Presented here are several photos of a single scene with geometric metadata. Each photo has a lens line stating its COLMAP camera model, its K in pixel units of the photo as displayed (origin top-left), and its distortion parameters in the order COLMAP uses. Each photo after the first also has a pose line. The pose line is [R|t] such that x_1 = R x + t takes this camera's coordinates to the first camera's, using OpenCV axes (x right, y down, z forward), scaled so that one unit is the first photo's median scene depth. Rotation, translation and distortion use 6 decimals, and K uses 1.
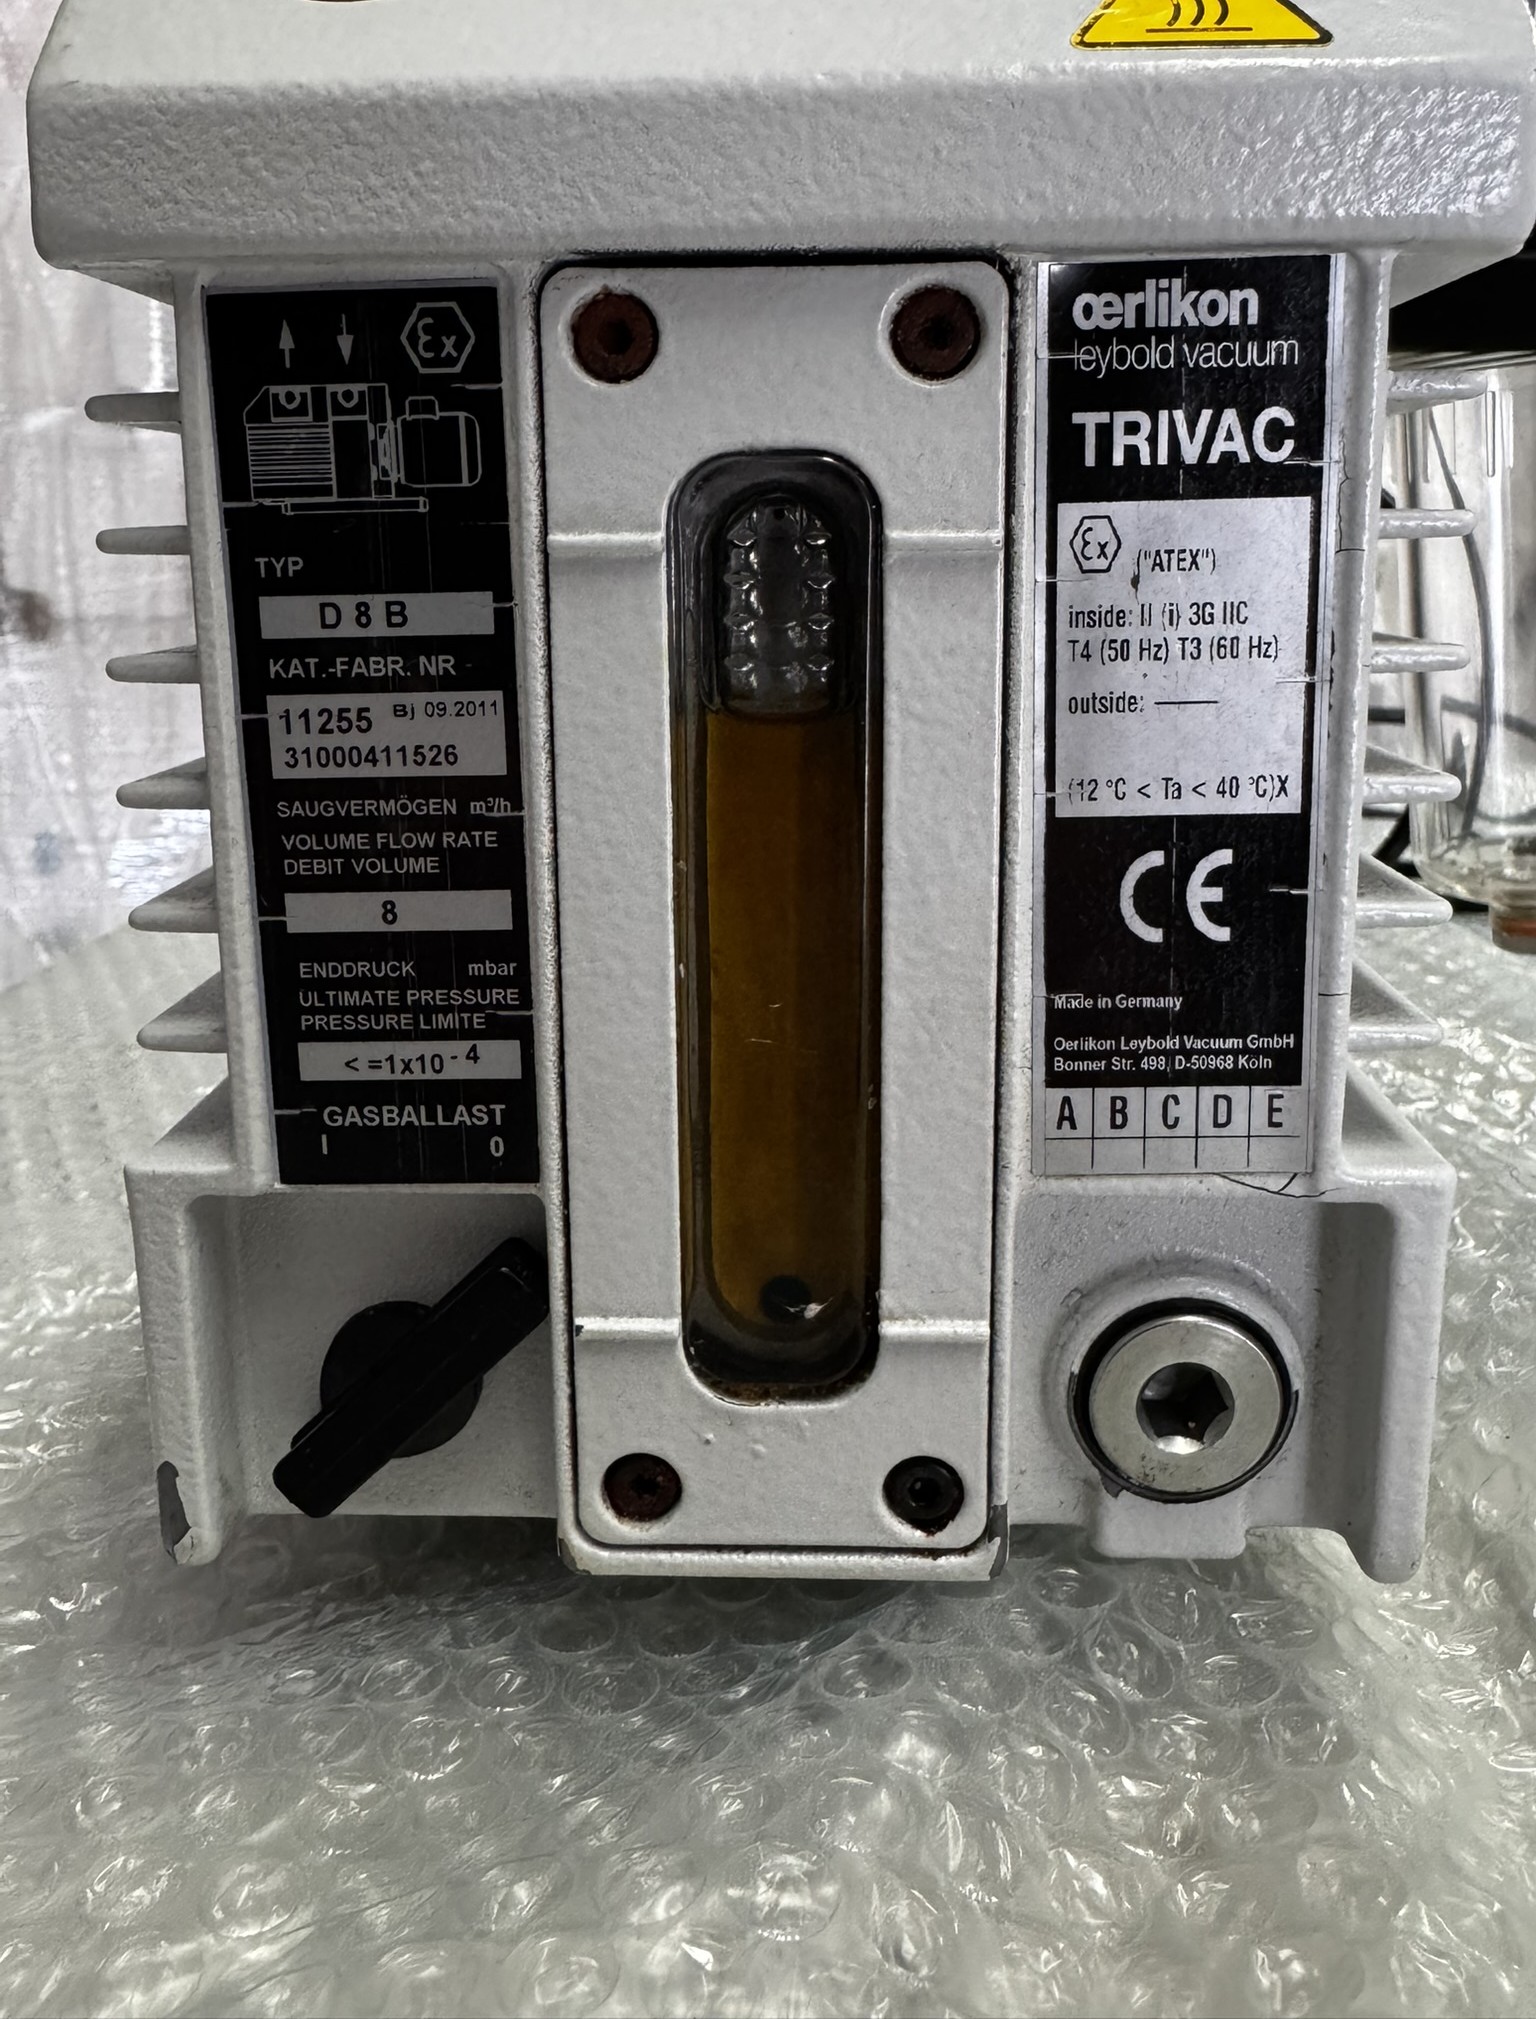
lens RADIAL K [[1758.9, 0, 768.2], [0, 1758.9, 1011.4], [0, 0, 1]] dist [-0.016798, -0.024044]
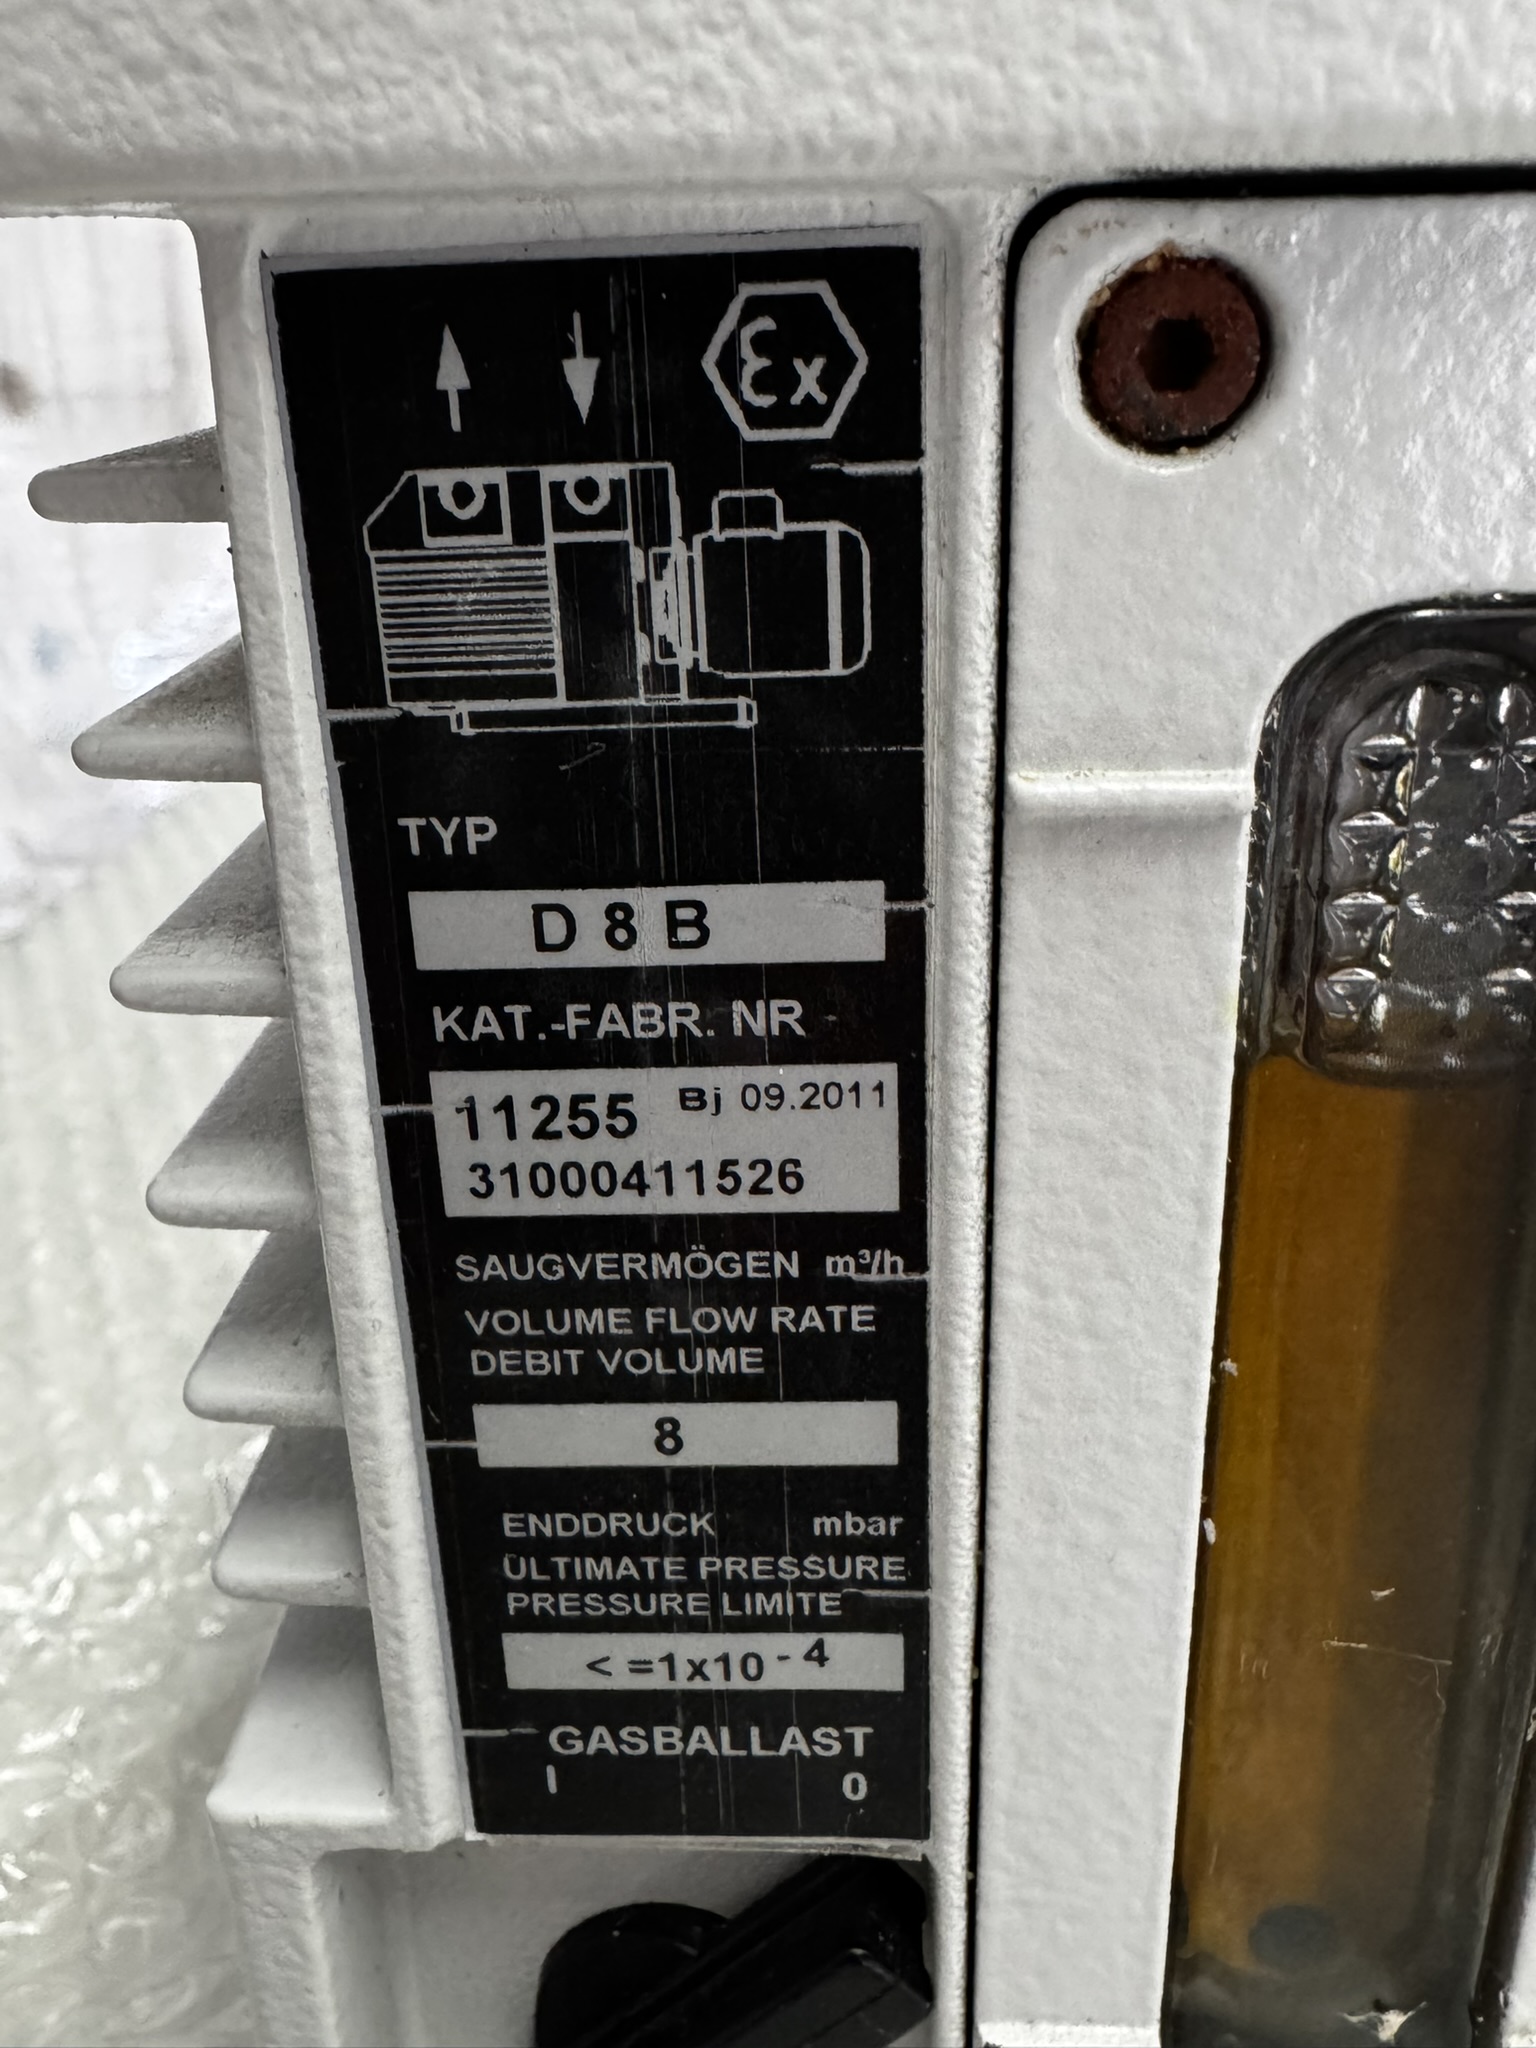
lens RADIAL K [[1759.9, 0, 767.7], [0, 1759.9, 1020.7], [0, 0, 1]] dist [-0.014926, -0.001830]
pose [[0.999767, -0.017344, -0.012859, -0.181831], [0.019001, 0.989602, 0.142574, -0.267781], [0.010252, -0.142785, 0.989701, 0.499839]]
